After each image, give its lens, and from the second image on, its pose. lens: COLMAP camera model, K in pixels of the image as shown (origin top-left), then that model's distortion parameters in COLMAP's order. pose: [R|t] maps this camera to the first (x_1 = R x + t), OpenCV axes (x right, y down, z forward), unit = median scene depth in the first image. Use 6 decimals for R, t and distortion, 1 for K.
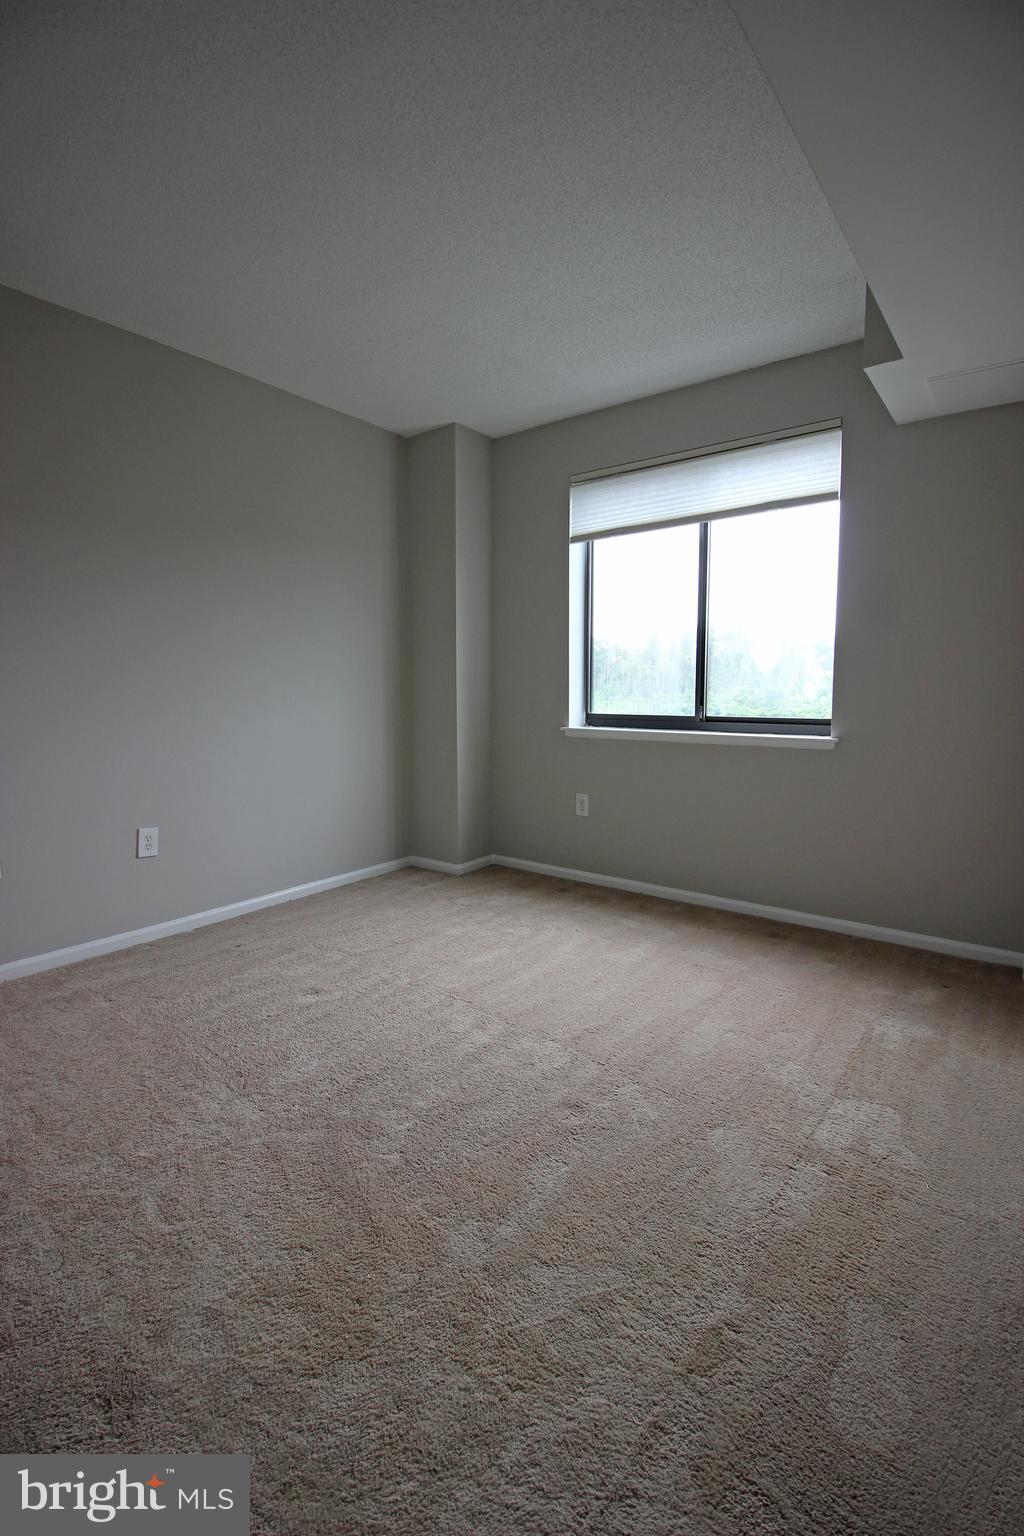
lens RADIAL K [[720.3, 0, 480.7], [0, 720.3, 752.3], [0, 0, 1]] dist [-0.017737, -0.013627]
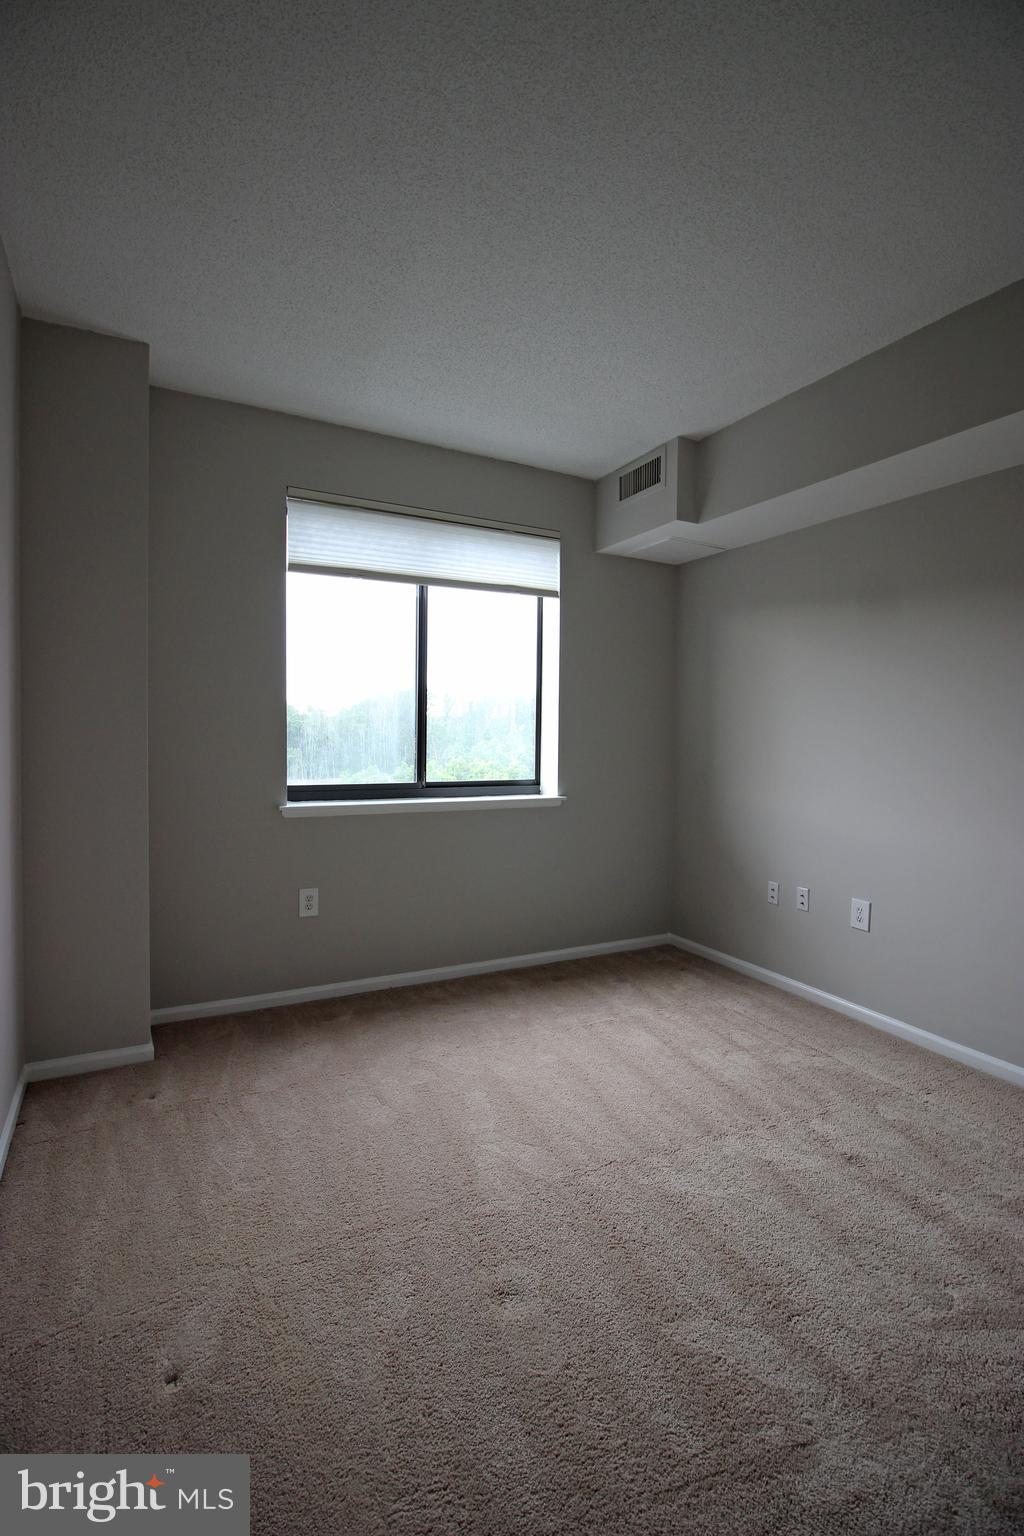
lens RADIAL K [[708.2, 0, 503.9], [0, 708.2, 749.4], [0, 0, 1]] dist [-0.000065, -0.012929]
pose [[0.386378, -0.006628, 0.922317, -0.532003], [0.073989, 0.996974, -0.023831, -0.064803], [-0.919368, 0.077449, 0.385700, 0.535976]]
